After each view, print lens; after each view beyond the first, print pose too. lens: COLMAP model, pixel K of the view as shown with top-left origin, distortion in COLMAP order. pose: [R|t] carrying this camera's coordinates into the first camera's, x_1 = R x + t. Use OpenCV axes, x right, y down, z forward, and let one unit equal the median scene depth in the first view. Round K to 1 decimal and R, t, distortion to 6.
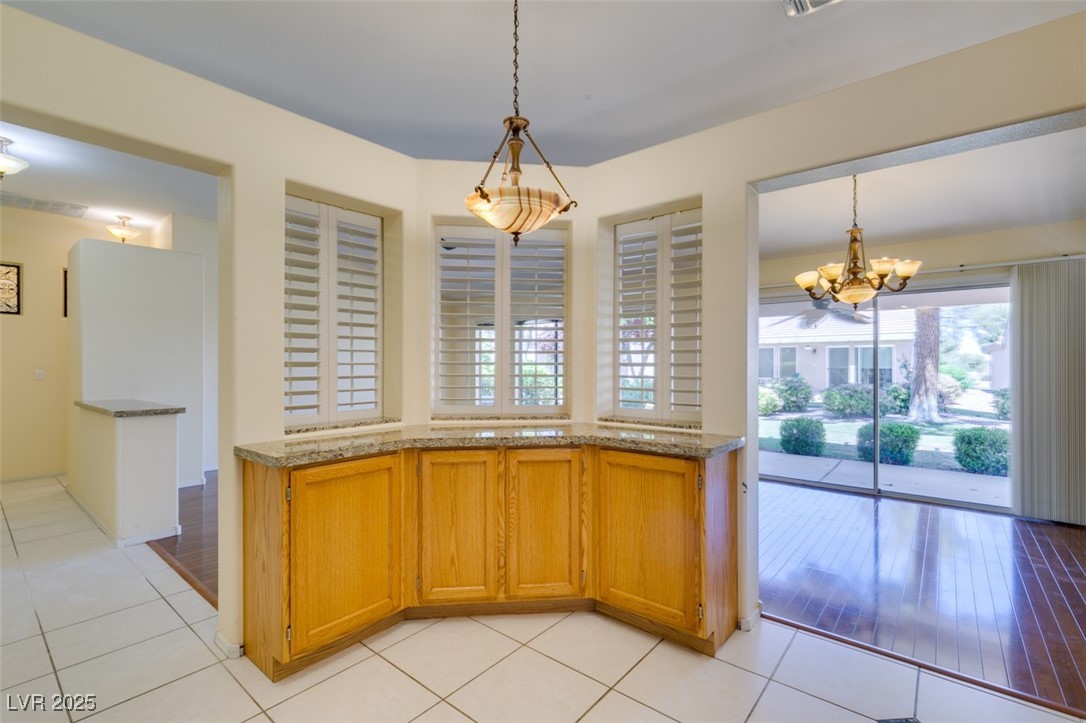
lens RADIAL K [[486.4, 0, 540.4], [0, 486.4, 362.9], [0, 0, 1]] dist [0.006719, -0.002566]
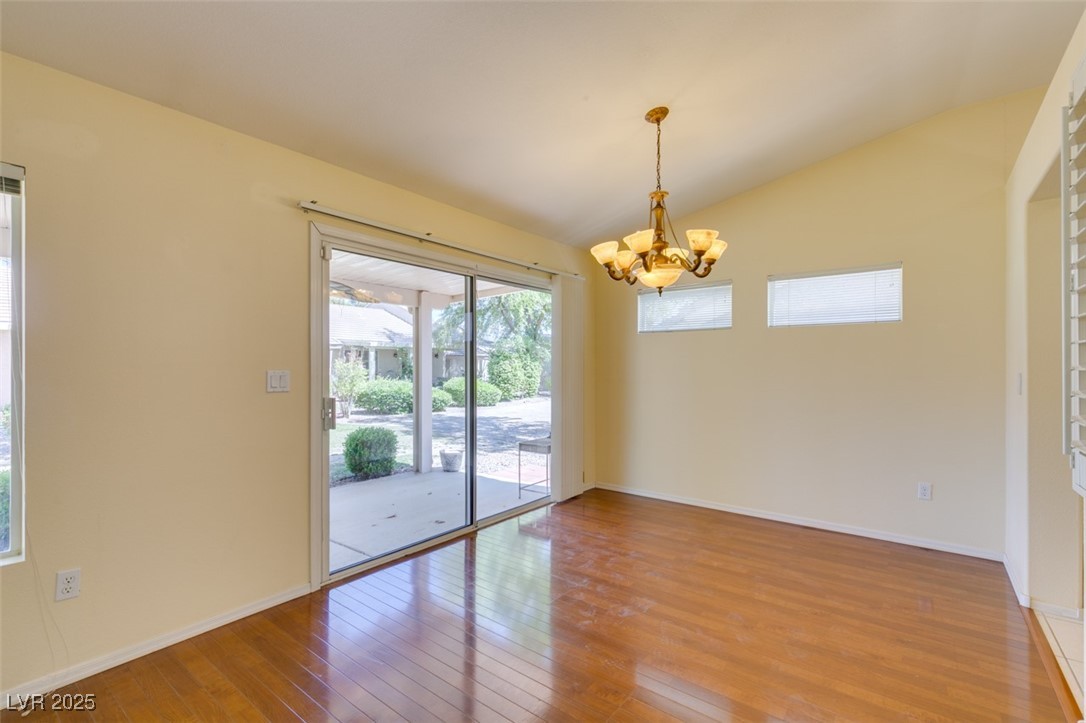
lens RADIAL K [[486.4, 0, 545.0], [0, 486.4, 366.5], [0, 0, 1]] dist [0.006719, -0.002566]
pose [[-0.040752, -0.005111, 0.999156, -0.175256], [-0.005095, 0.999975, 0.004908, 0.002771], [-0.999156, -0.004891, -0.040777, 1.678726]]
